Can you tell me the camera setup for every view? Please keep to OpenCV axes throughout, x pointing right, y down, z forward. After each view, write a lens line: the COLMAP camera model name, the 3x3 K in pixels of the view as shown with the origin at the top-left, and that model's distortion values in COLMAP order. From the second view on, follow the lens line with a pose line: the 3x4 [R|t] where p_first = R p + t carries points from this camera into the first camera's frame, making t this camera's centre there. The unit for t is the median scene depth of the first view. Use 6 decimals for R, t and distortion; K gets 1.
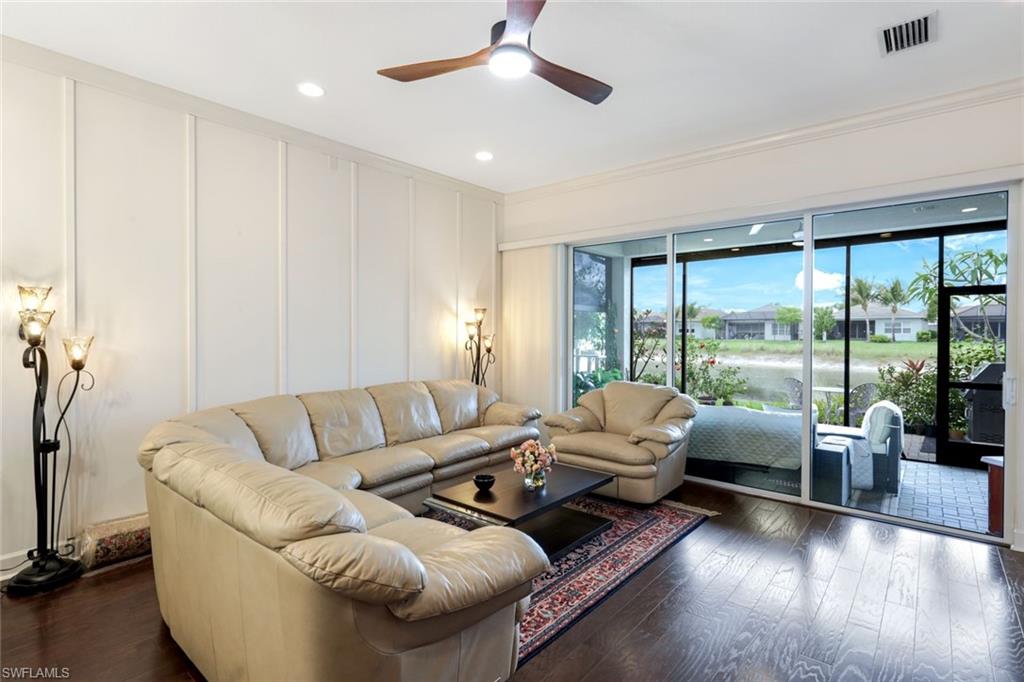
lens RADIAL K [[500.3, 0, 512.0], [0, 500.3, 341.0], [0, 0, 1]] dist [0.001273, 0.000055]
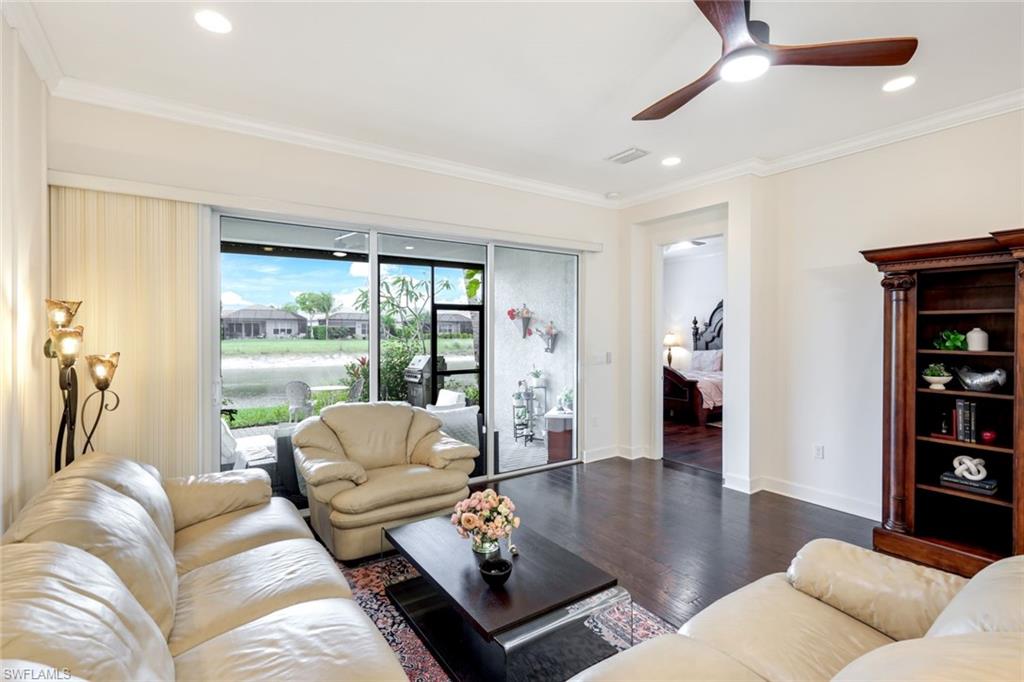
lens RADIAL K [[482.7, 0, 519.4], [0, 482.7, 336.5], [0, 0, 1]] dist [0.000423, 0.000017]
pose [[0.263340, -0.011353, 0.964636, -0.402511], [0.017129, 0.999828, 0.007091, -0.026132], [-0.964551, 0.014656, 0.263489, 0.469019]]
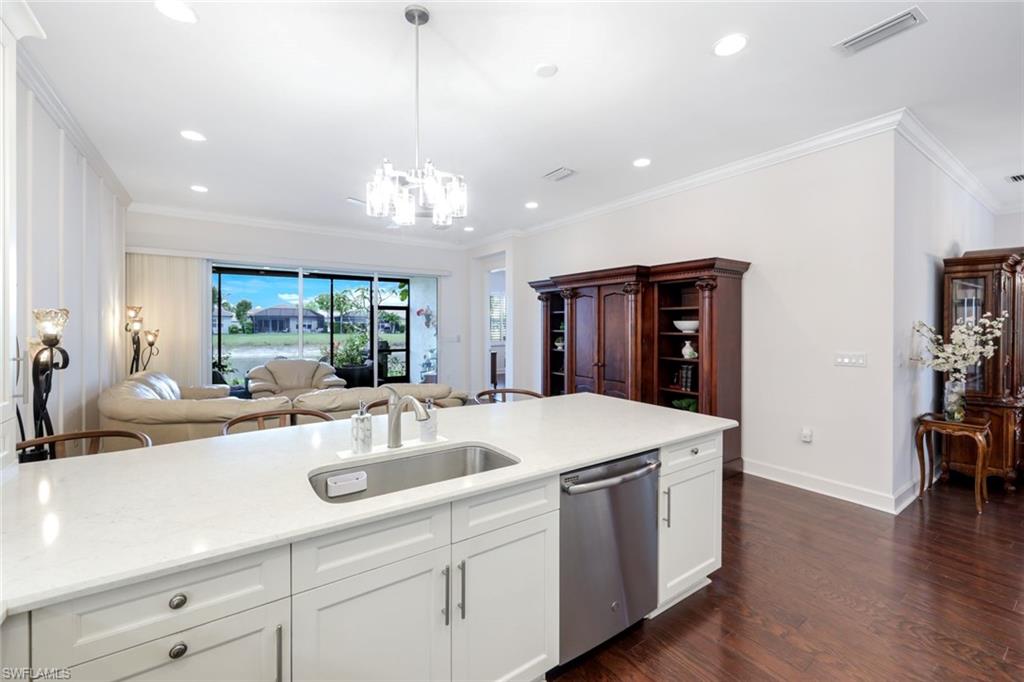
lens RADIAL K [[409.9, 0, 518.2], [0, 409.9, 330.7], [0, 0, 1]] dist [0.001261, 0.000067]
pose [[0.244692, -0.009384, 0.969555, -0.733841], [0.016368, 0.999851, 0.005547, -0.003076], [-0.969463, 0.014512, 0.244809, -0.019229]]
